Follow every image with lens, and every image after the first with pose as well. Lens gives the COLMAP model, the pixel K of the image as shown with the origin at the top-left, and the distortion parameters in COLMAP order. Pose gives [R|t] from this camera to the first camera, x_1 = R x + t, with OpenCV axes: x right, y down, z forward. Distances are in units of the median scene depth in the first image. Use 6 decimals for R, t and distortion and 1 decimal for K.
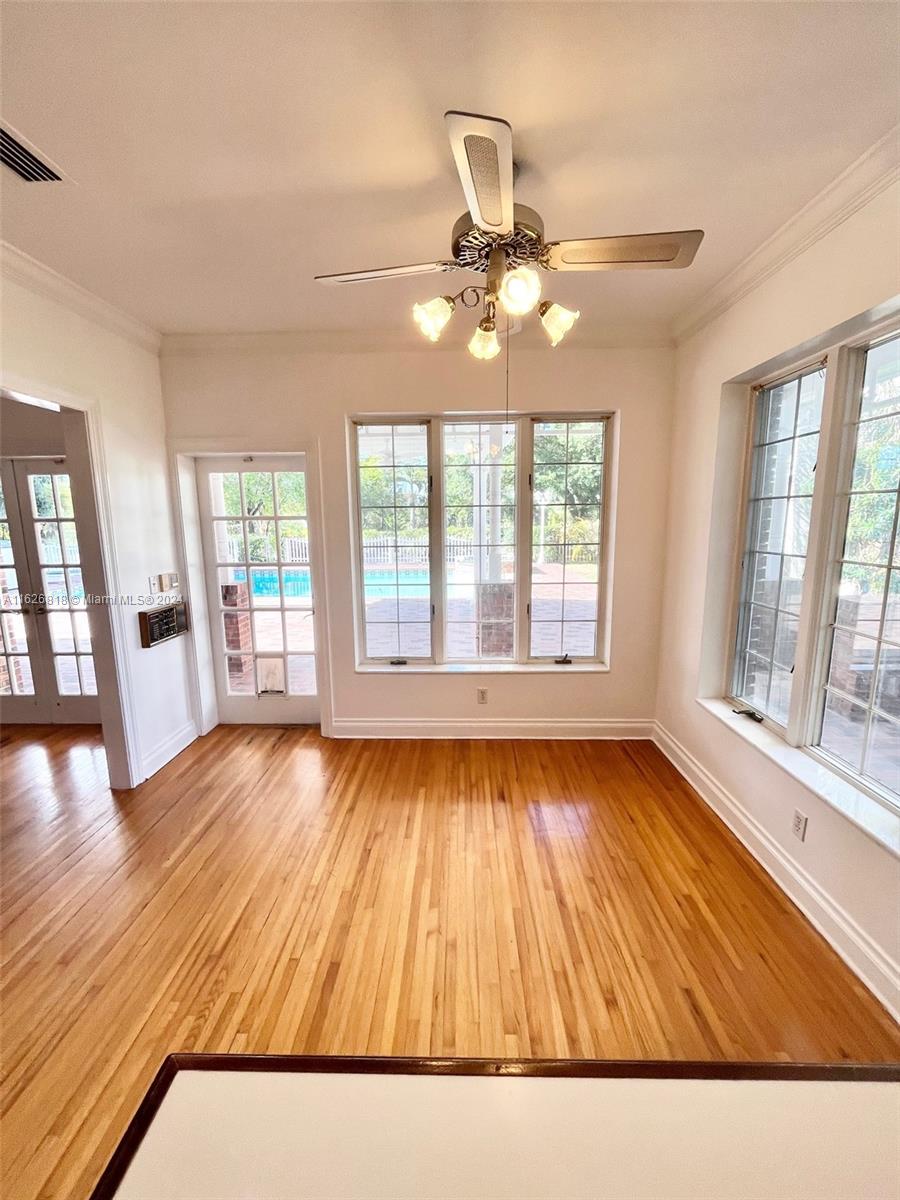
lens RADIAL K [[486.2, 0, 451.5], [0, 486.2, 596.3], [0, 0, 1]] dist [0.000076, 0.000041]
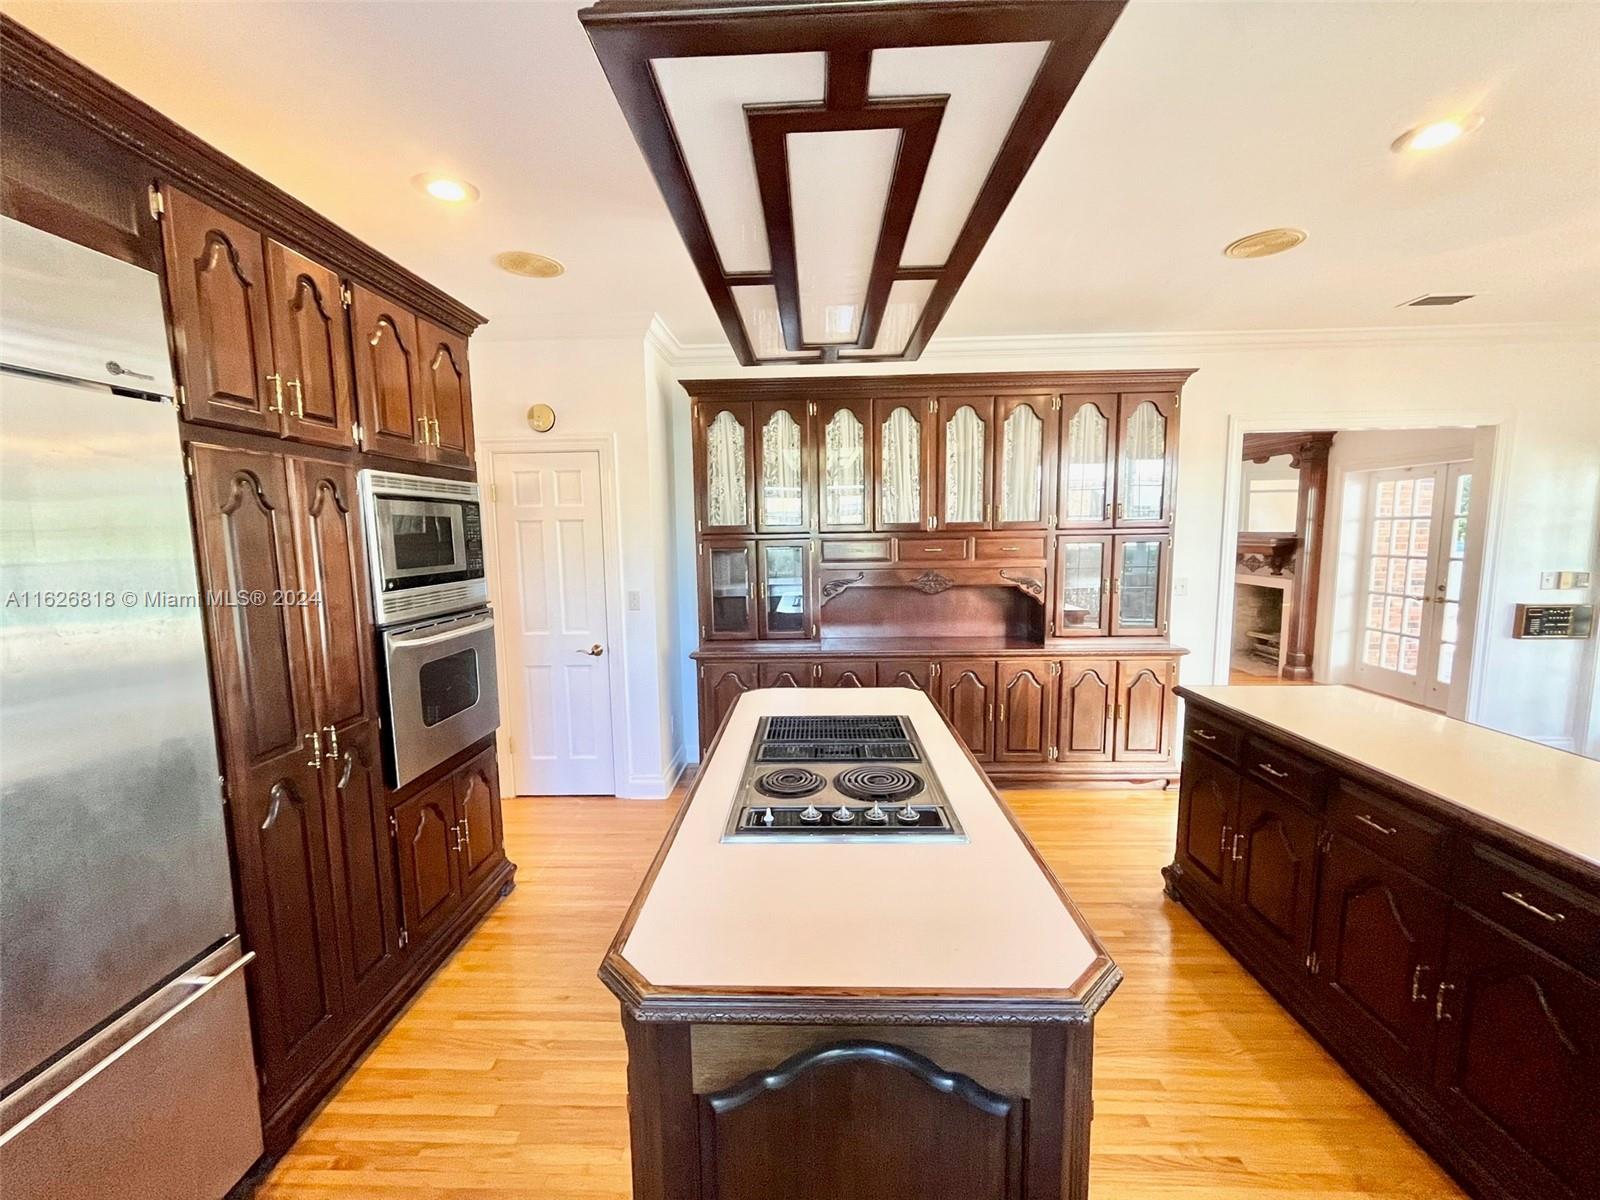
lens RADIAL K [[648.3, 0, 795.0], [0, 648.3, 602.4], [0, 0, 1]] dist [0.000076, 0.000041]
pose [[0.000992, 0.117707, -0.993048, 0.693306], [-0.148384, 0.982072, 0.116258, 0.092663], [0.988929, 0.147238, 0.018440, -0.527862]]
